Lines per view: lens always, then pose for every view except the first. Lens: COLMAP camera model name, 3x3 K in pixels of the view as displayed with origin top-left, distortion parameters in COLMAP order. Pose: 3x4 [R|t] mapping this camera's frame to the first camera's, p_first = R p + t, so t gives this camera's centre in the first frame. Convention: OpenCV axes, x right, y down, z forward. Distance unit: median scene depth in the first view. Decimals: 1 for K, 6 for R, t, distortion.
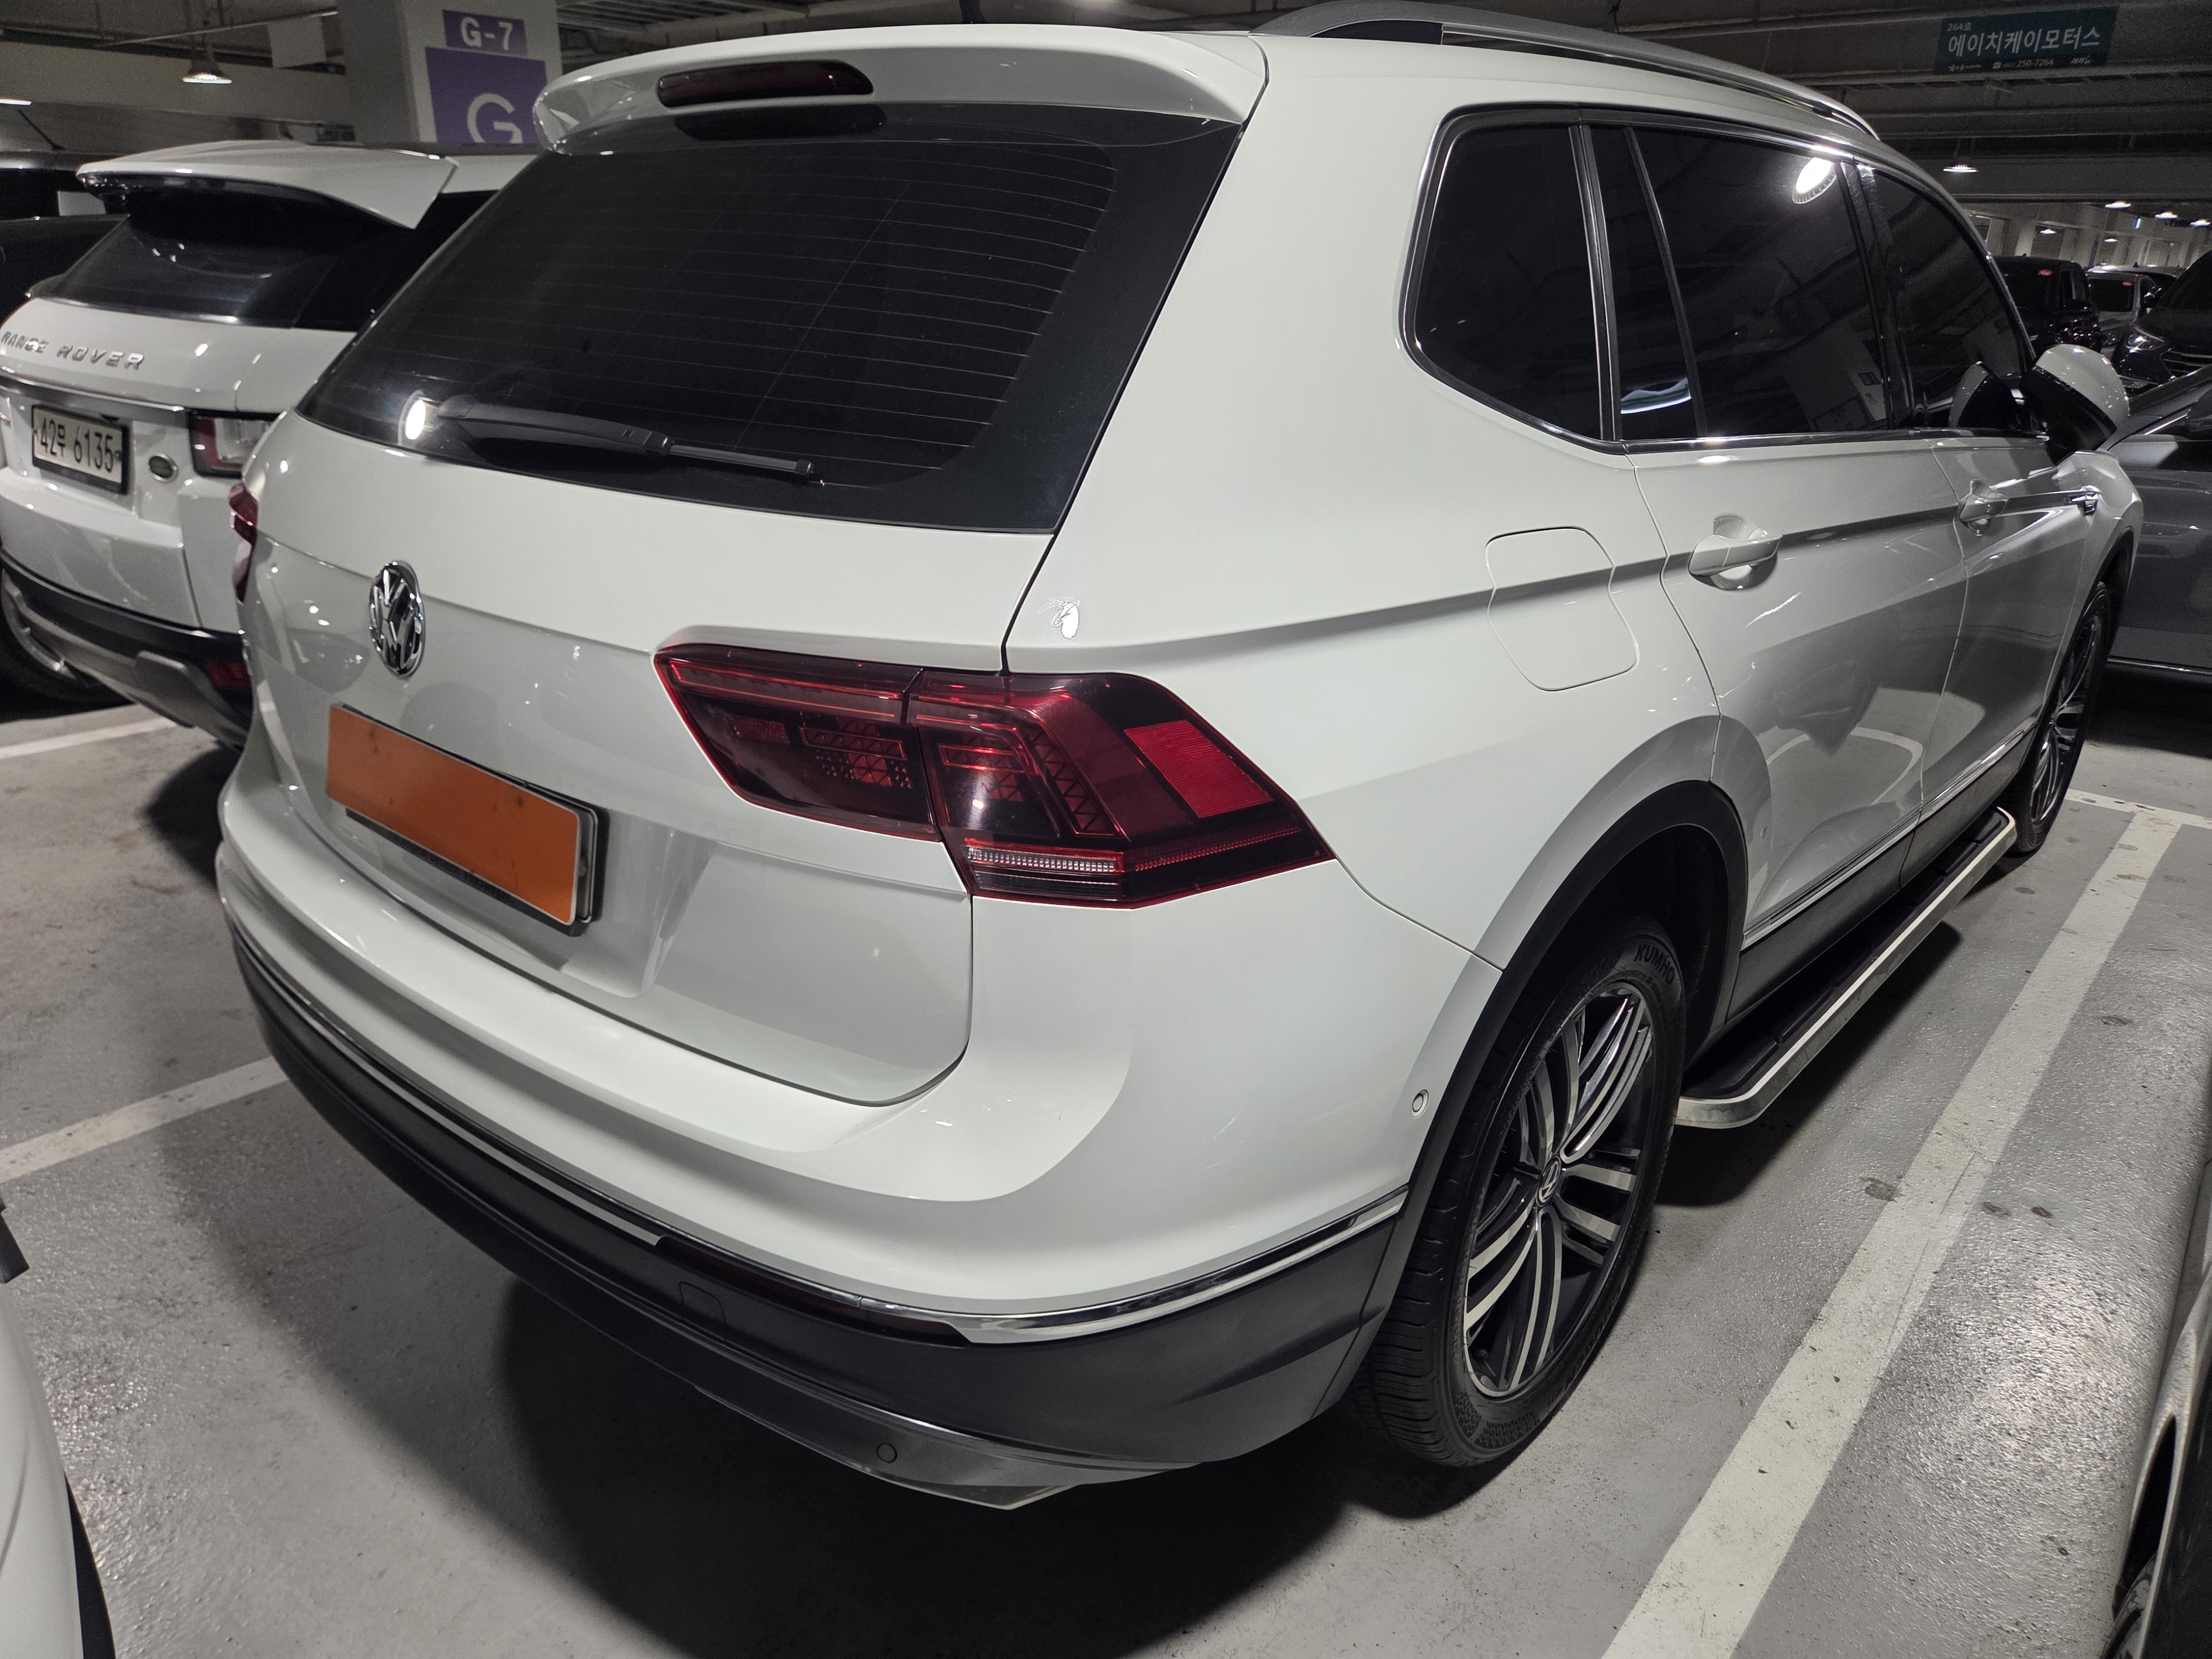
lens RADIAL K [[1504.8, 0, 1101.5], [0, 1504.8, 822.1], [0, 0, 1]] dist [0.057511, -0.057387]
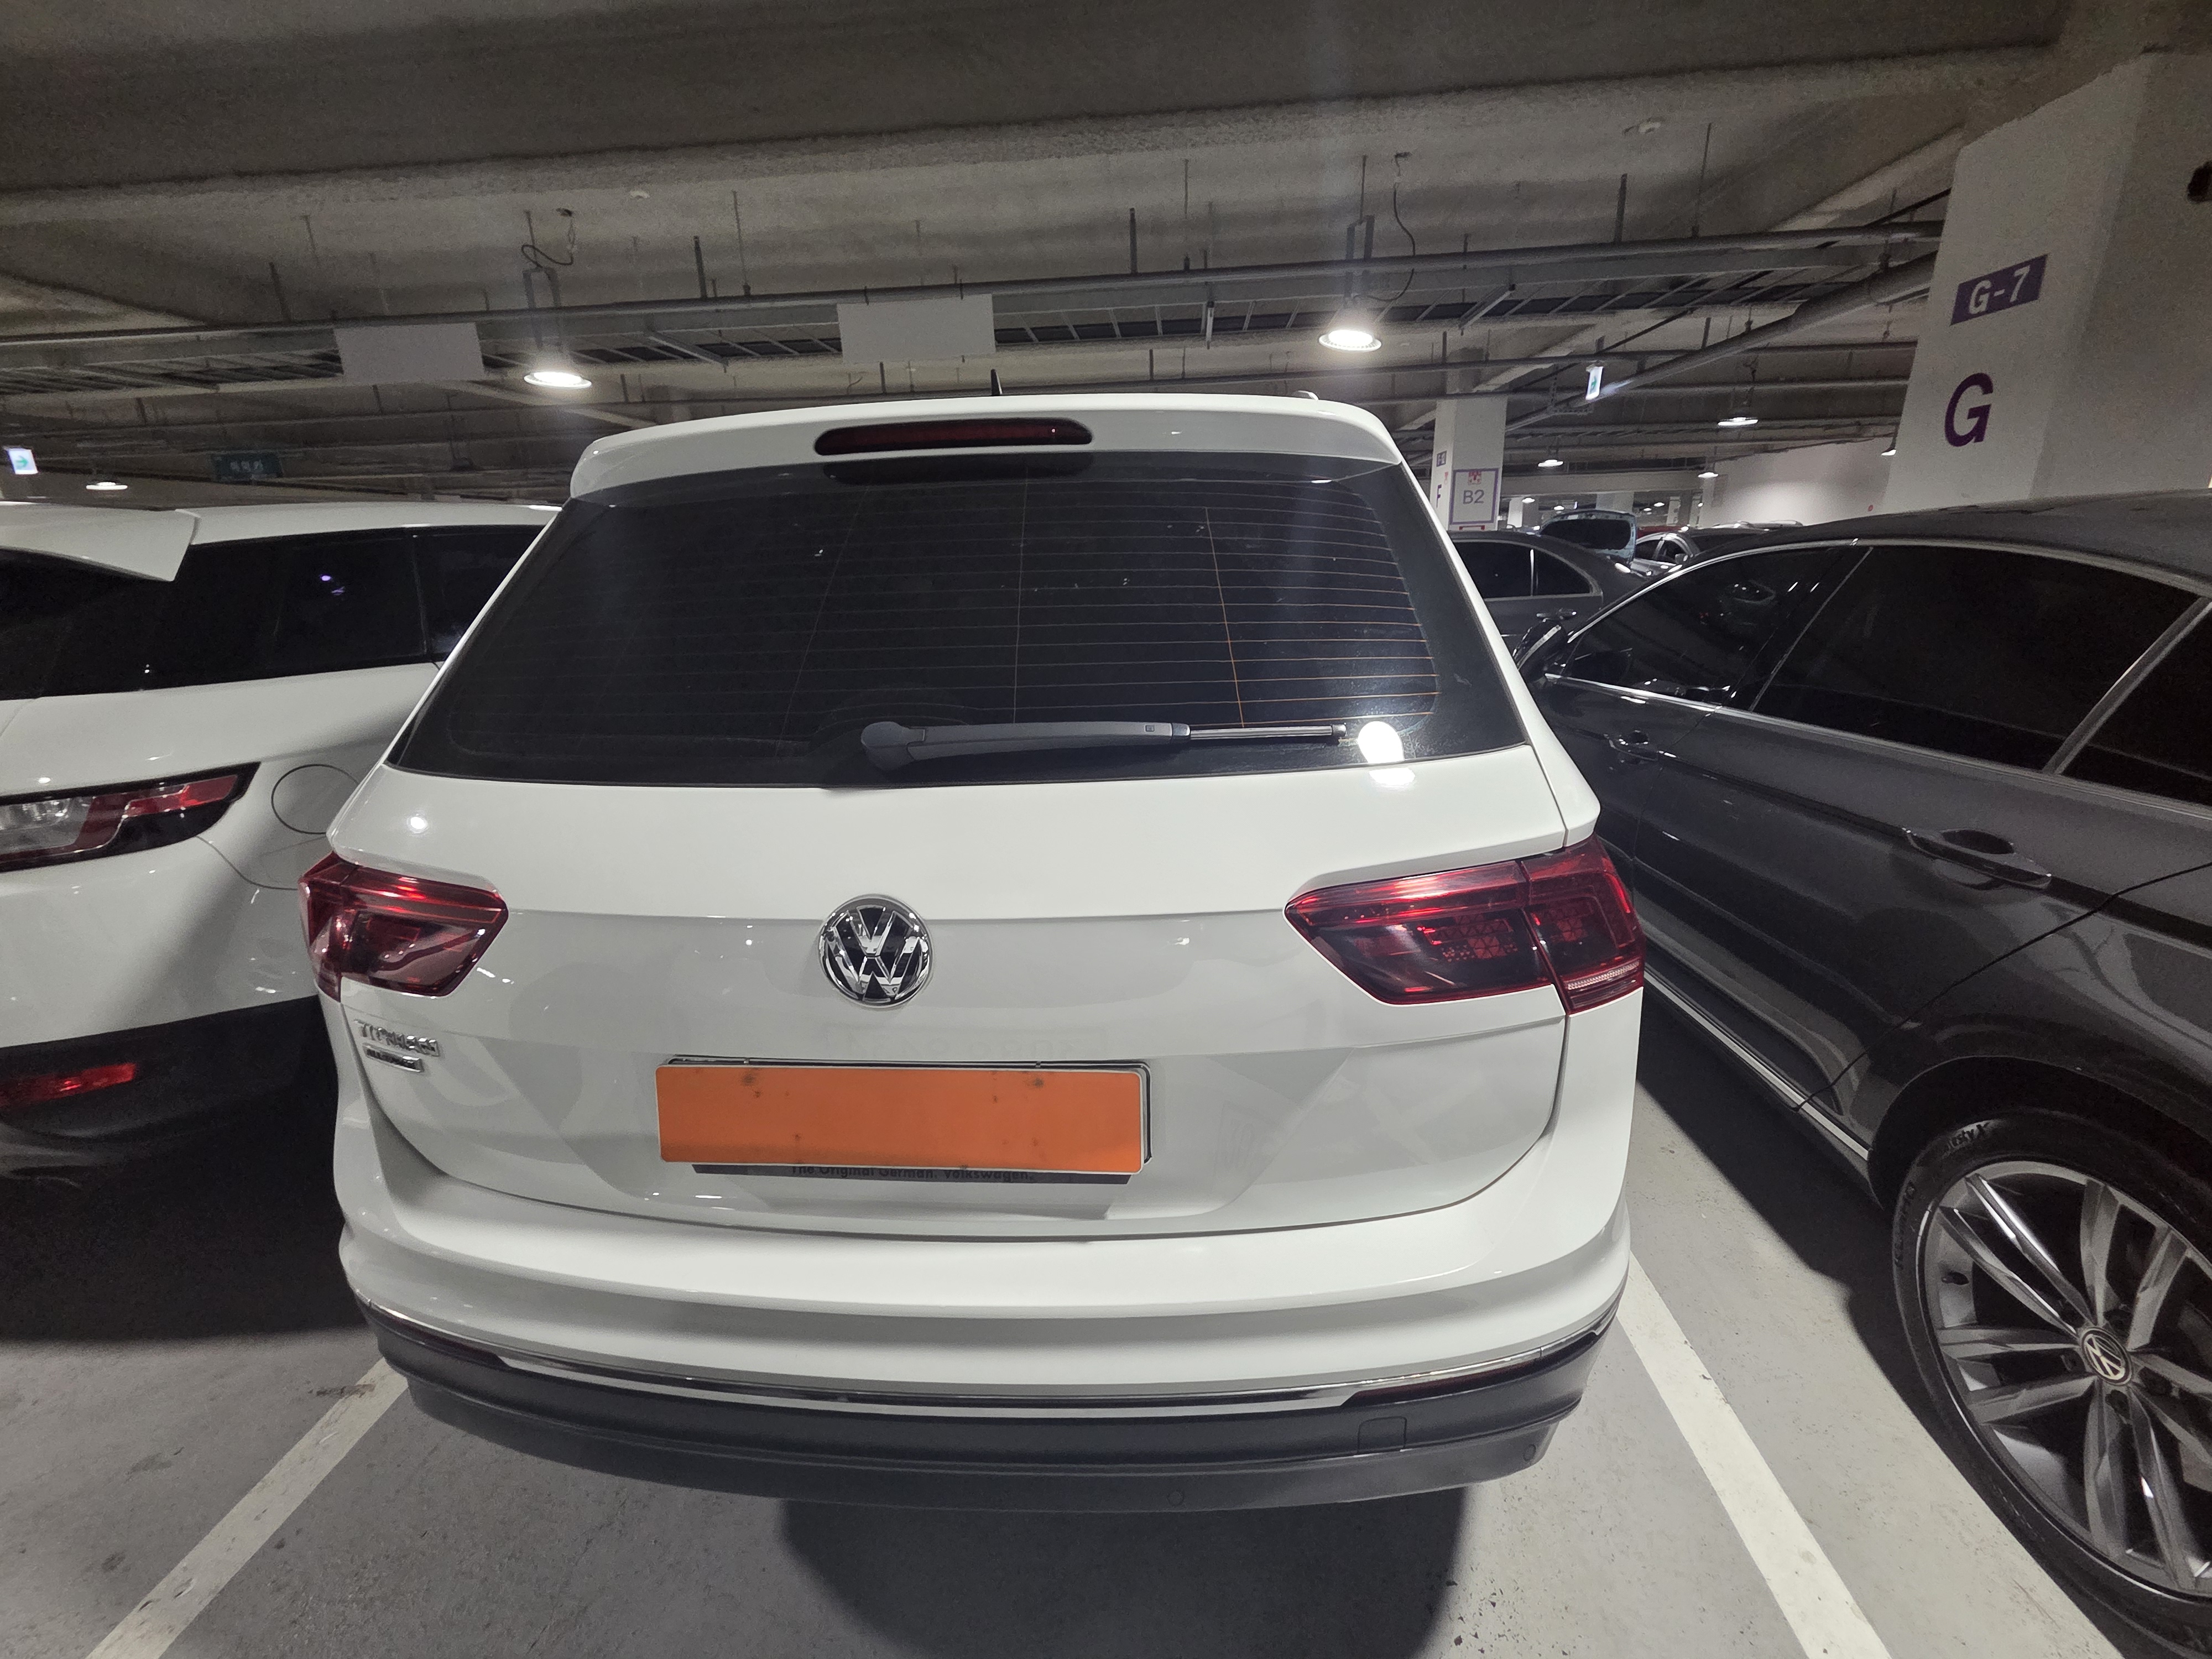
lens RADIAL K [[918.0, 0, 1099.2], [0, 918.0, 823.1], [0, 0, 1]] dist [-0.002376, 0.001492]
pose [[0.799427, -0.218840, 0.559487, -0.318732], [0.256523, 0.966470, 0.011494, -0.088627], [-0.543242, 0.134333, 0.828760, 0.199243]]
